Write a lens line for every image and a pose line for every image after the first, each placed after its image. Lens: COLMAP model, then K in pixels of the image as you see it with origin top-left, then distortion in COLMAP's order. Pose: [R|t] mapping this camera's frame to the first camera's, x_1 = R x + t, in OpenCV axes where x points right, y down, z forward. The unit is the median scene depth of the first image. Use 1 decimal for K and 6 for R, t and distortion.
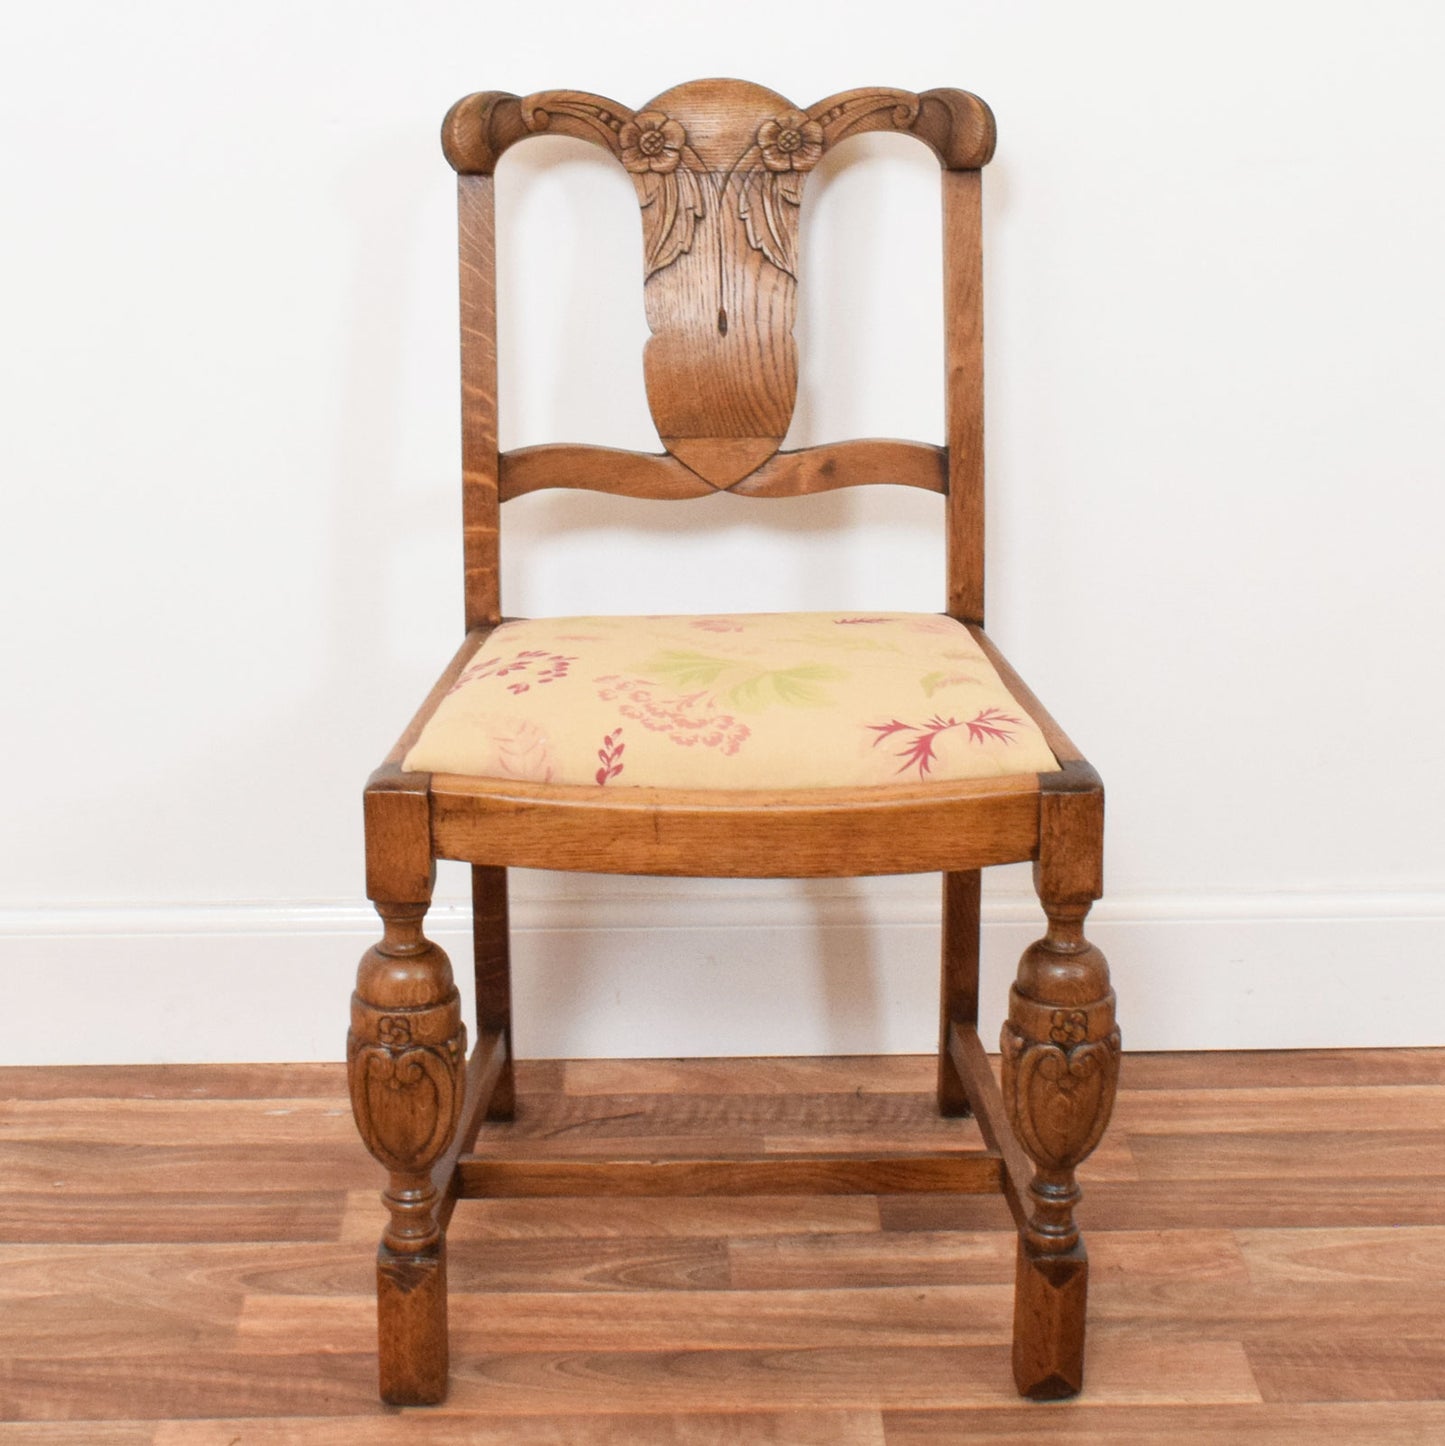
lens RADIAL K [[2961.5, 0, 722.5], [0, 2961.5, 723.0], [0, 0, 1]] dist [-0.001255, 0.043339]
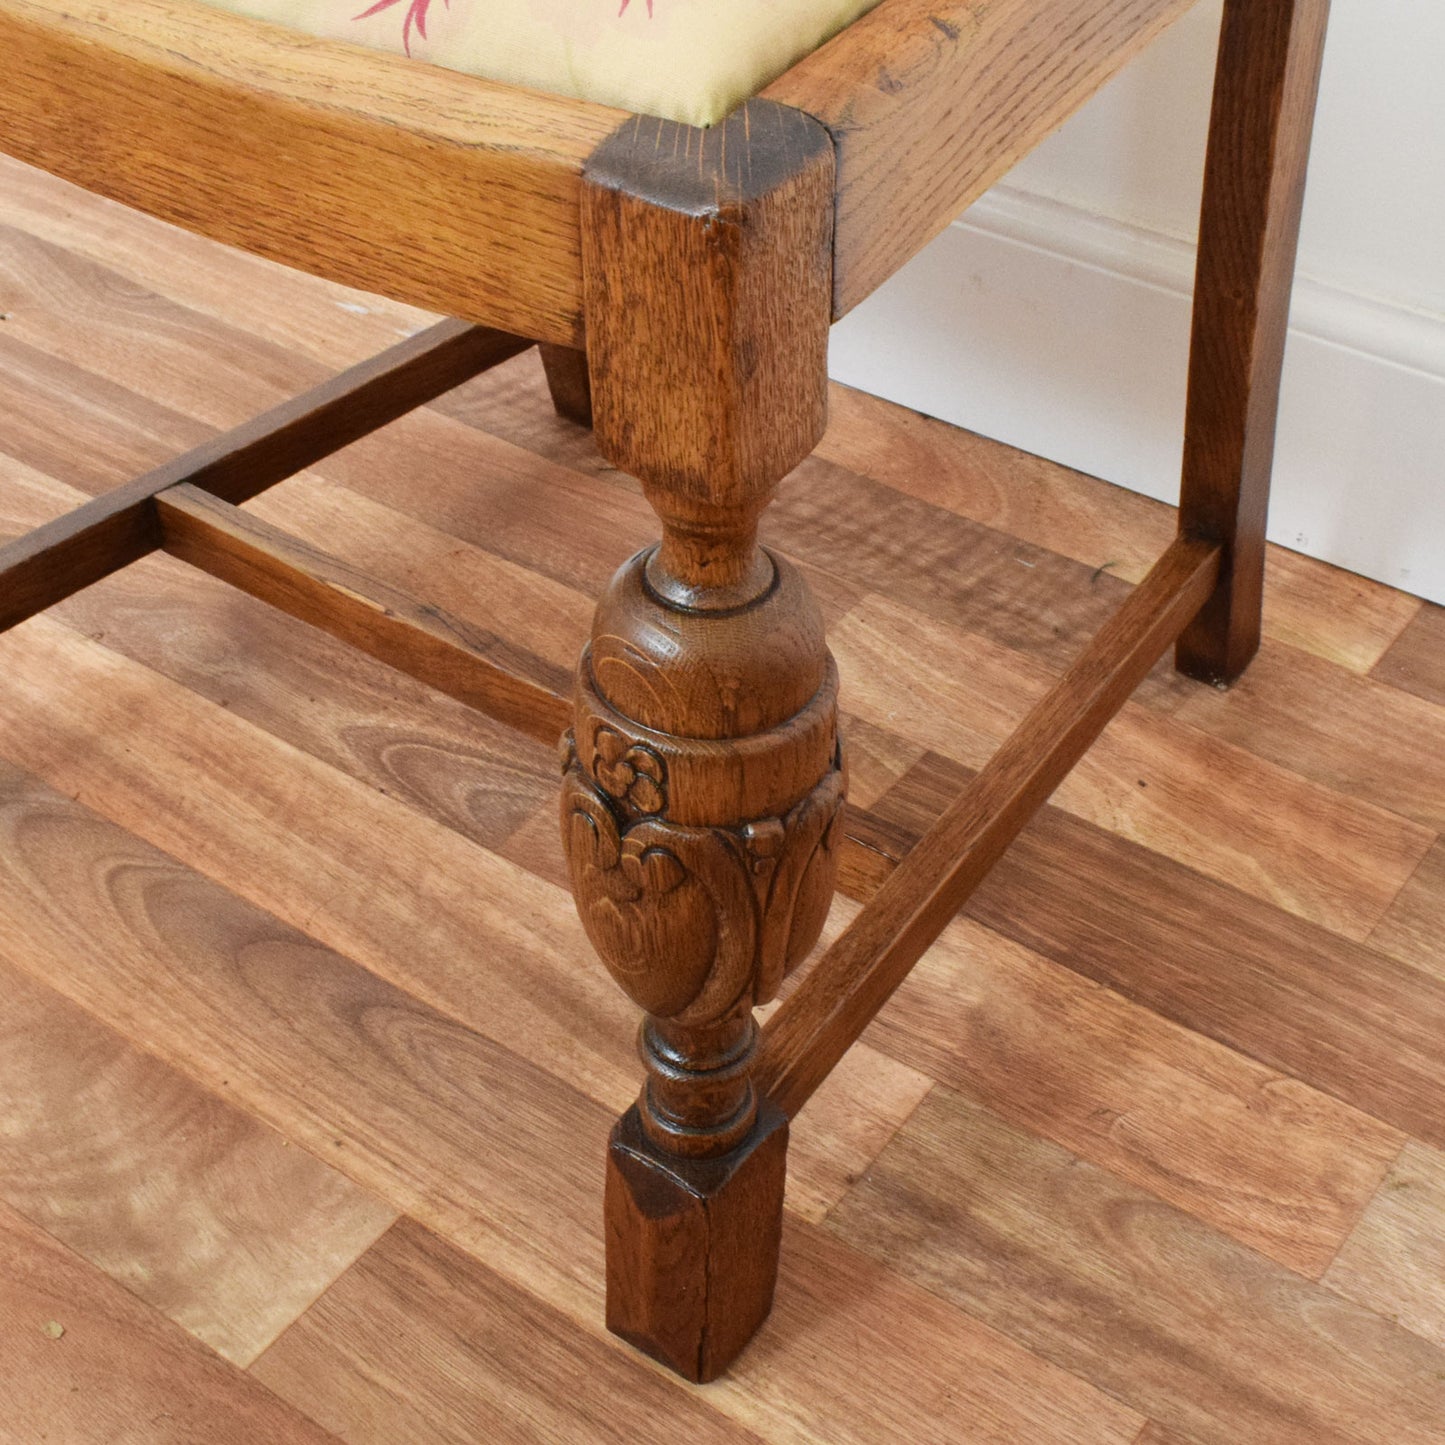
lens RADIAL K [[2193.4, 0, 722.5], [0, 2193.4, 722.5], [0, 0, 1]] dist [-0.010702, 0.100904]
pose [[0.793399, 0.395221, -0.462946, 0.249773], [-0.186185, 0.881662, 0.433597, -0.032415], [0.579528, -0.257822, 0.773094, 0.744760]]
